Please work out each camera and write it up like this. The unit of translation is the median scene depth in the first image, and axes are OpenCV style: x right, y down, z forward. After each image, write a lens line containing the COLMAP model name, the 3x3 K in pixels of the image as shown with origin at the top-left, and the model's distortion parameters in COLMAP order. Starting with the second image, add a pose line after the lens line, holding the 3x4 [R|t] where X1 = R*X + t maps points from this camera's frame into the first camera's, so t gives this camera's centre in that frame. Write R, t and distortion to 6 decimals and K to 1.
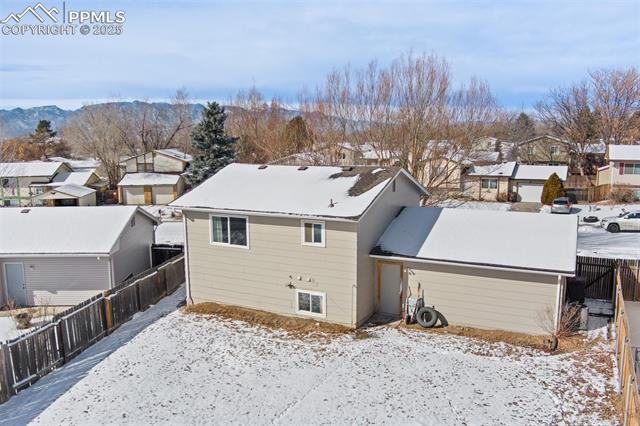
lens RADIAL K [[522.8, 0, 317.5], [0, 522.8, 212.3], [0, 0, 1]] dist [-0.076183, 0.026670]
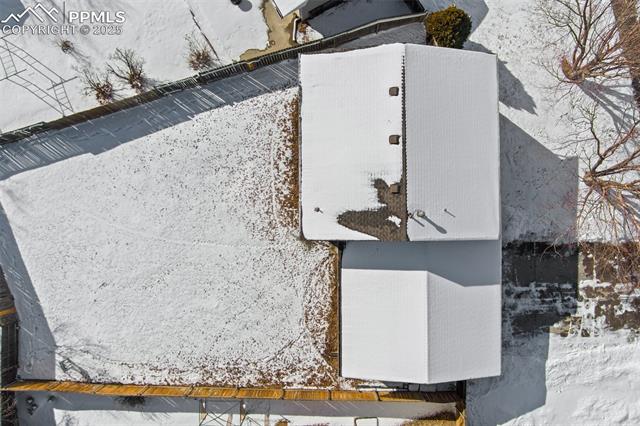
lens RADIAL K [[522.8, 0, 323.1], [0, 522.8, 210.1], [0, 0, 1]] dist [-0.076183, 0.026670]
pose [[0.460539, 0.887579, -0.010353, 0.044551], [-0.123267, 0.075502, 0.989497, -1.192999], [0.879039, -0.454425, 0.144181, 0.797678]]
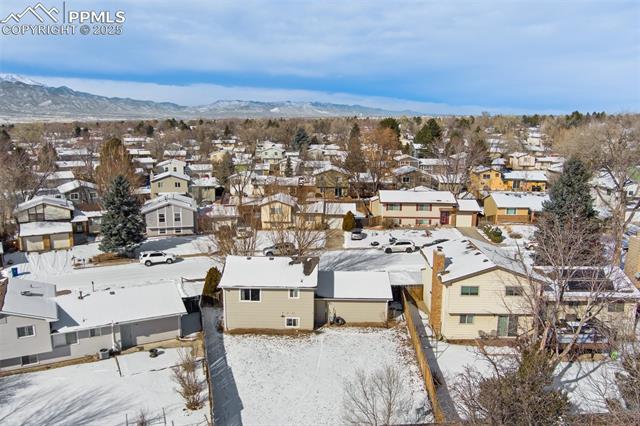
lens RADIAL K [[522.8, 0, 323.2], [0, 522.8, 213.0], [0, 0, 1]] dist [-0.076183, 0.026670]
pose [[0.898629, -0.065224, 0.433833, -0.870671], [0.048467, 0.997593, 0.049588, -0.425161], [-0.436024, -0.023535, 0.899627, -1.153823]]
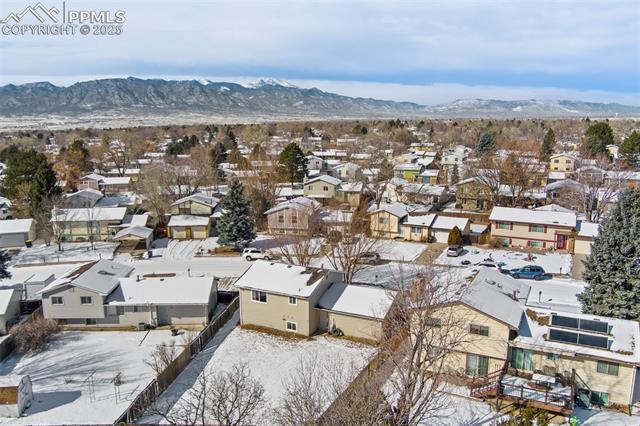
lens RADIAL K [[522.8, 0, 320.8], [0, 522.8, 216.1], [0, 0, 1]] dist [-0.076183, 0.026670]
pose [[0.999928, 0.003042, 0.011622, 0.098422], [-0.003573, 0.998936, 0.045972, -0.487863], [-0.011469, -0.046010, 0.998875, -1.547075]]
